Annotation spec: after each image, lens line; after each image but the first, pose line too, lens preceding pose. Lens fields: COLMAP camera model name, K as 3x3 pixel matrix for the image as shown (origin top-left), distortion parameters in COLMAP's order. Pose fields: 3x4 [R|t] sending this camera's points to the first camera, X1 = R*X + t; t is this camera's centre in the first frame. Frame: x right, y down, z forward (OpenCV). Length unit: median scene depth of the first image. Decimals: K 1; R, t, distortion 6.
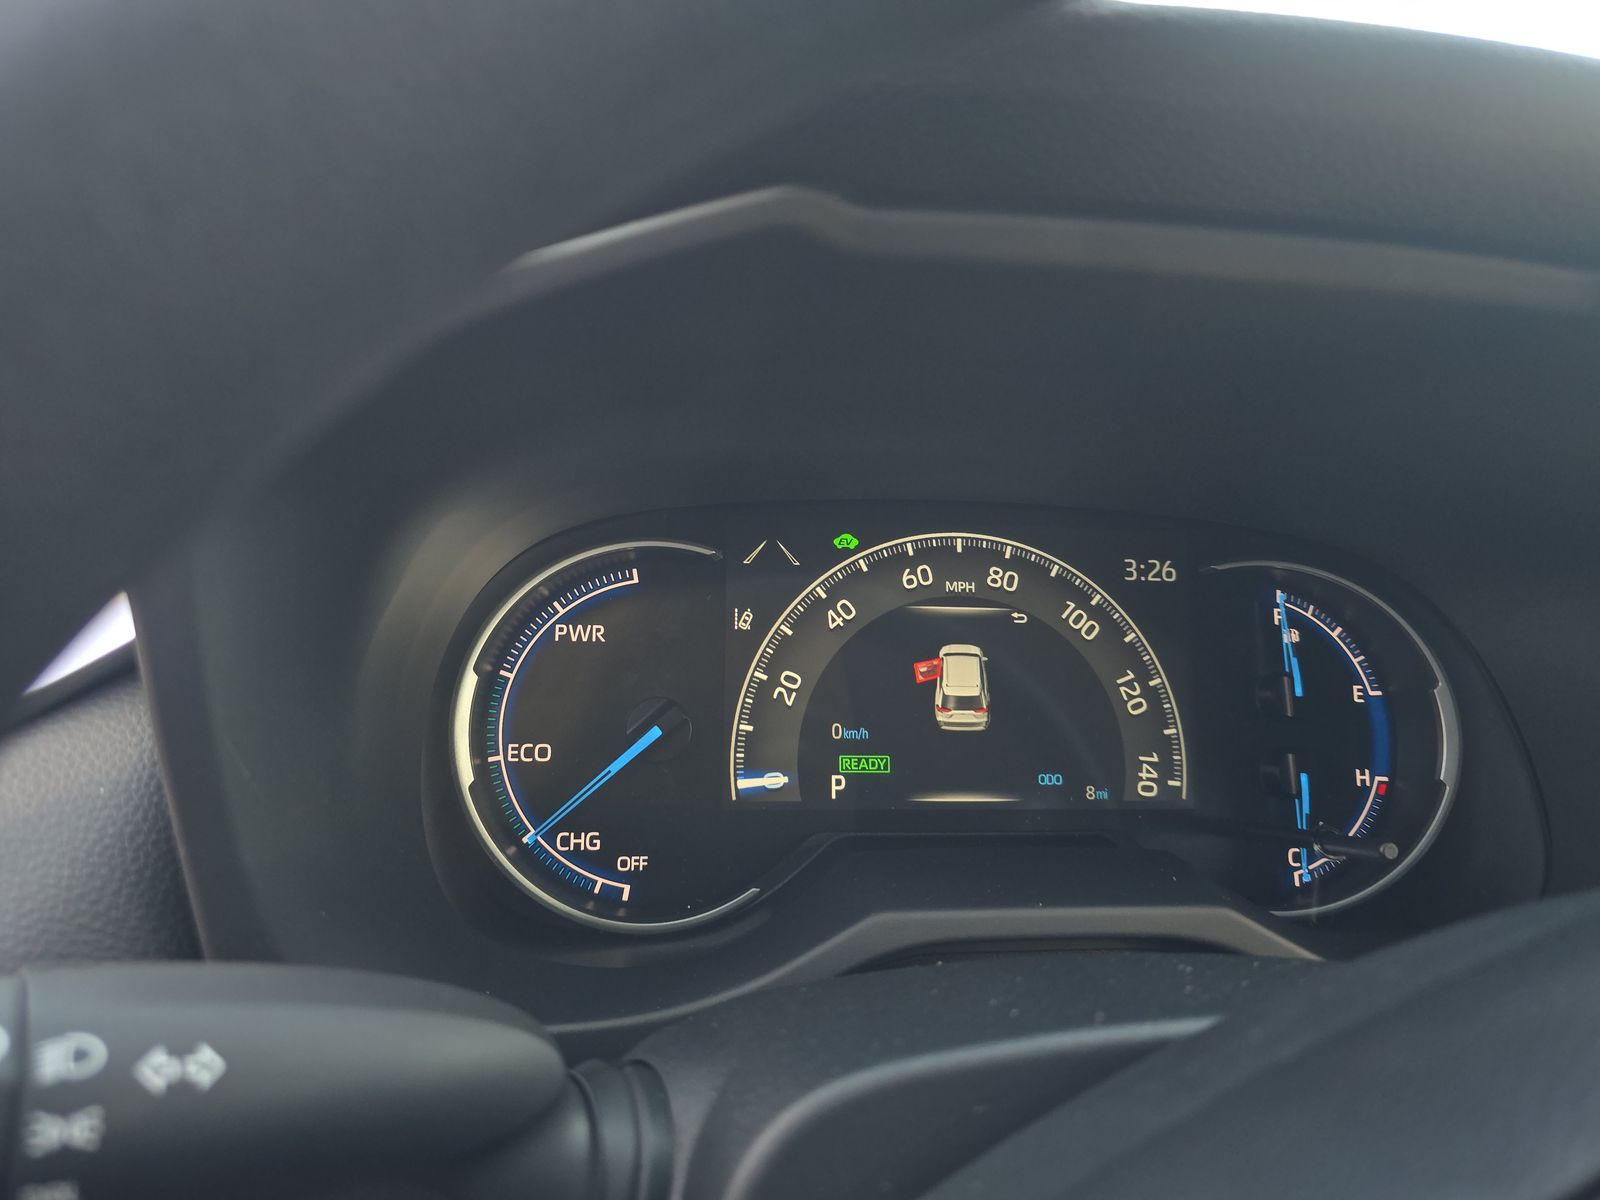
lens RADIAL K [[1111.6, 0, 795.4], [0, 1111.6, 585.7], [0, 0, 1]] dist [0.048989, -0.061891]
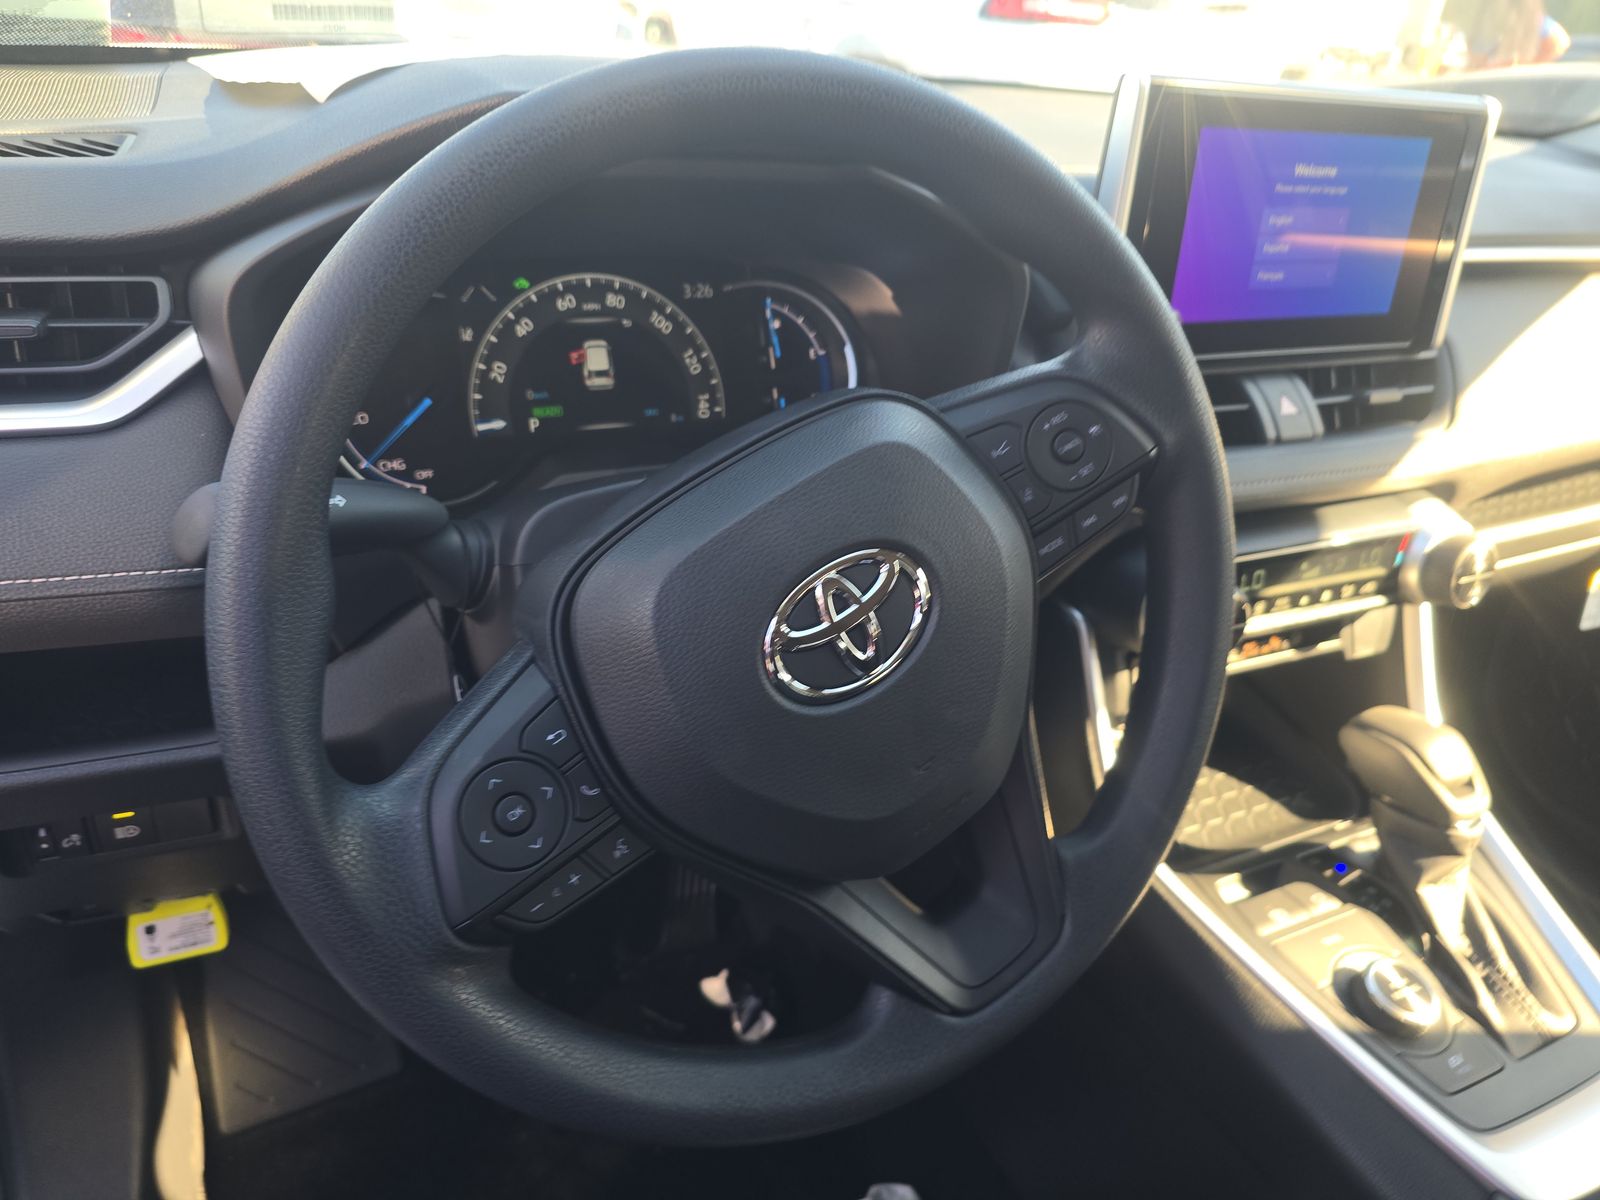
lens RADIAL K [[1111.6, 0, 795.4], [0, 1111.6, 585.7], [0, 0, 1]] dist [0.048989, -0.061891]
pose [[0.955750, -0.125842, 0.265905, -0.067536], [0.047842, 0.958343, 0.281586, -0.057857], [-0.290263, -0.256404, 0.921957, -0.829113]]
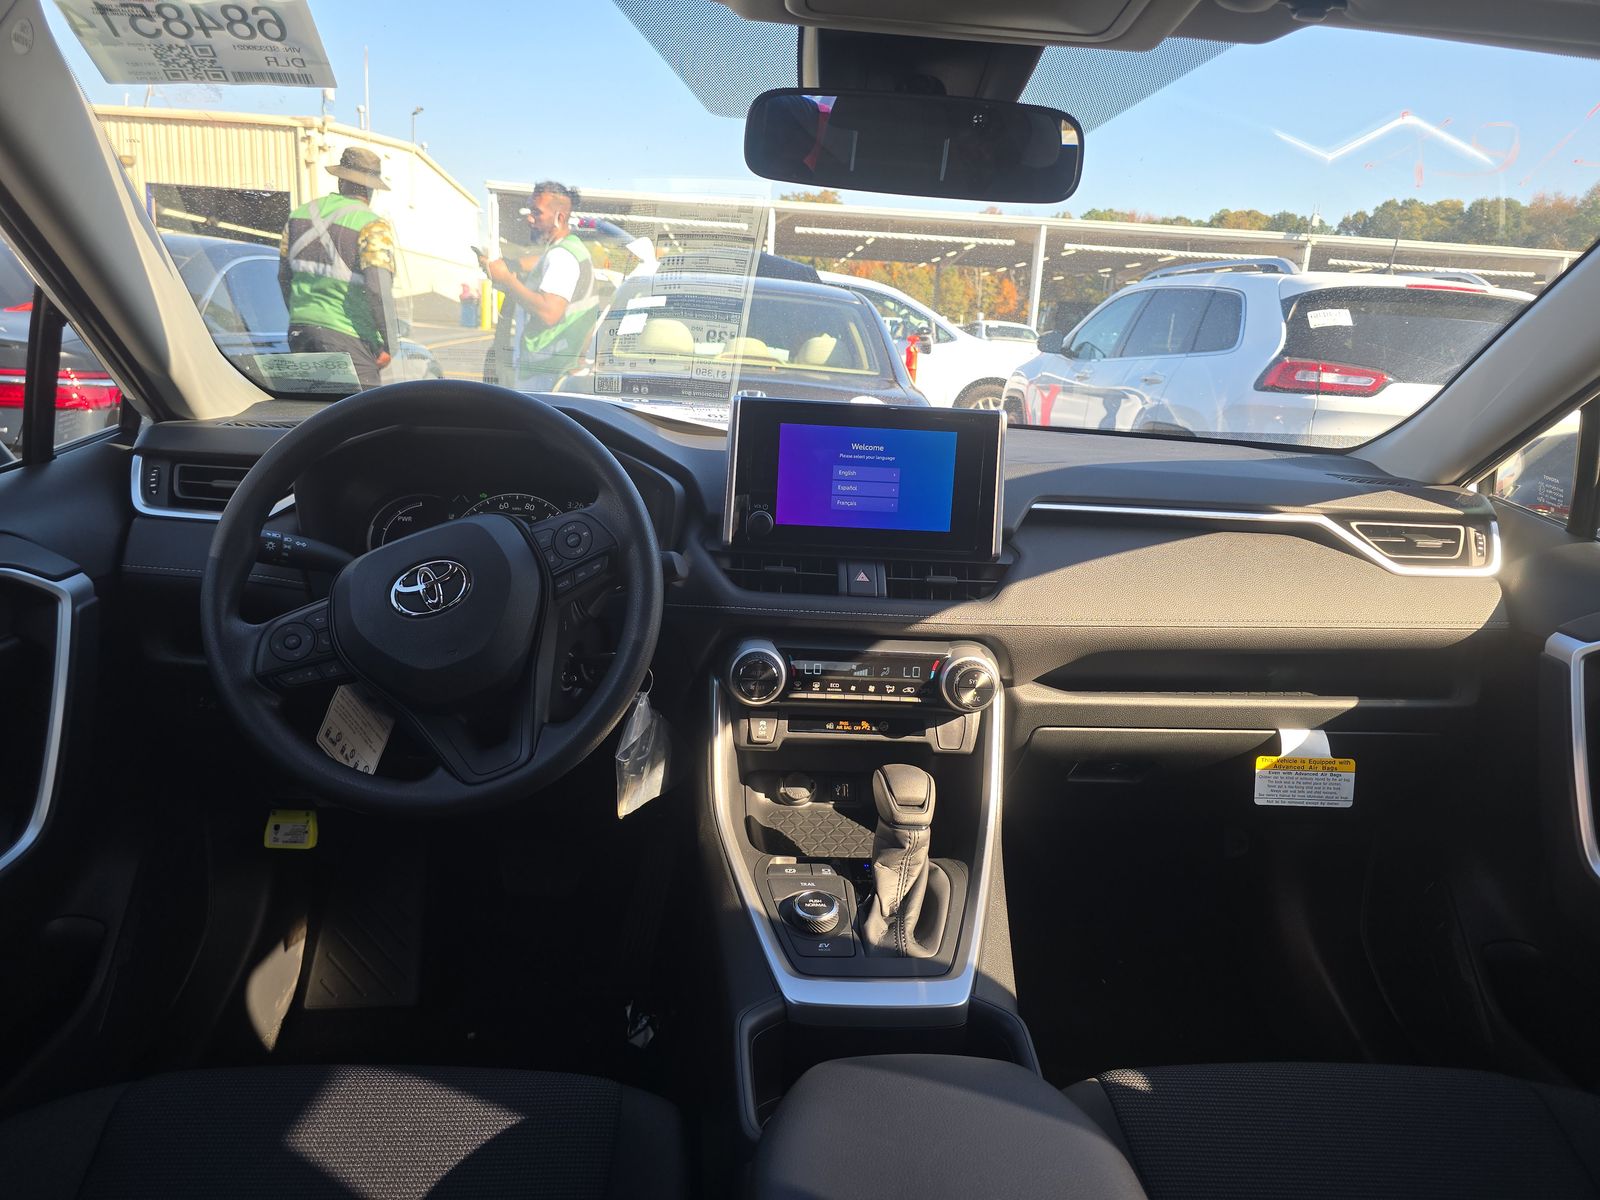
lens RADIAL K [[1111.6, 0, 795.4], [0, 1111.6, 585.7], [0, 0, 1]] dist [0.048989, -0.061891]
pose [[0.996729, 0.007849, -0.080437, 1.302132], [-0.010198, 0.999532, -0.028834, 0.333395], [0.080173, 0.029560, 0.996343, -2.401968]]
